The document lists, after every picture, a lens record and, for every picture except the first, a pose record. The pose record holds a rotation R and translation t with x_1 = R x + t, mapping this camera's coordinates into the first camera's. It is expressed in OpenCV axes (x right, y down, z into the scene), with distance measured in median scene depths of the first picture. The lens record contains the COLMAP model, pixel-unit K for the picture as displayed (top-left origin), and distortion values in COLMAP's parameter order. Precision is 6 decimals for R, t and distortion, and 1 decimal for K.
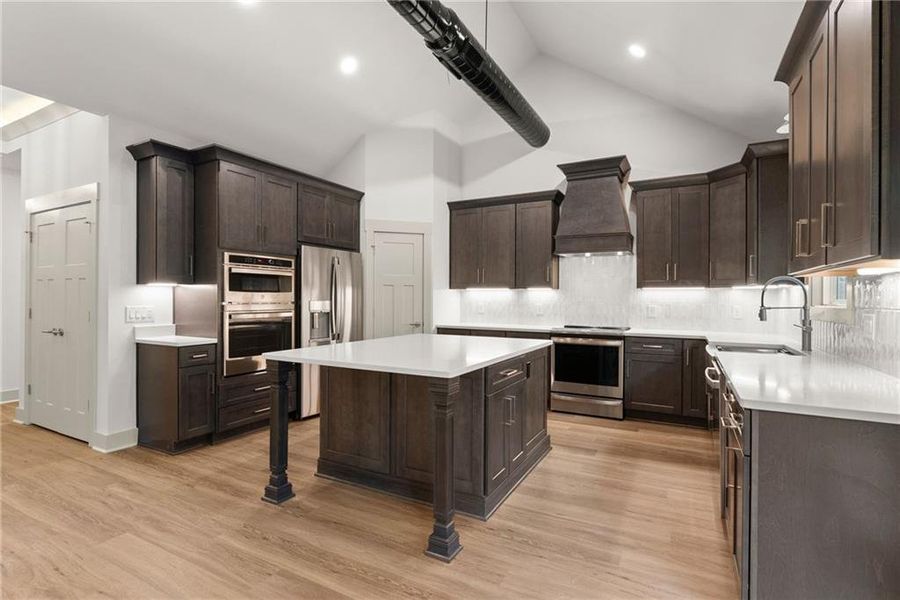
lens RADIAL K [[433.2, 0, 451.5], [0, 433.2, 297.5], [0, 0, 1]] dist [-0.001422, -0.000226]
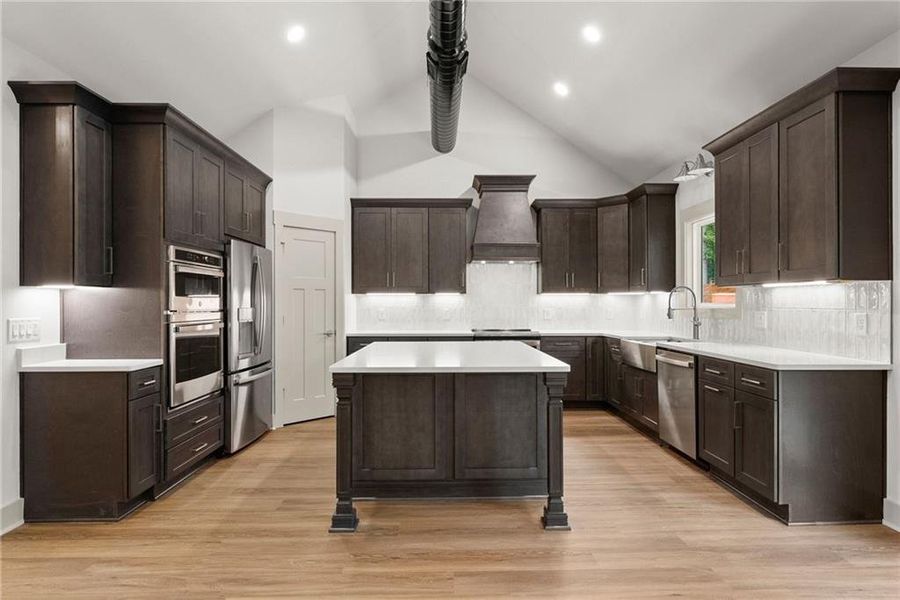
lens RADIAL K [[492.4, 0, 450.0], [0, 492.4, 300.0], [0, 0, 1]] dist [0.000272, -0.000374]
pose [[0.871870, -0.002661, 0.489731, -0.514453], [0.005210, 0.999979, -0.003842, -0.002193], [-0.489710, 0.005902, 0.871865, -0.001126]]
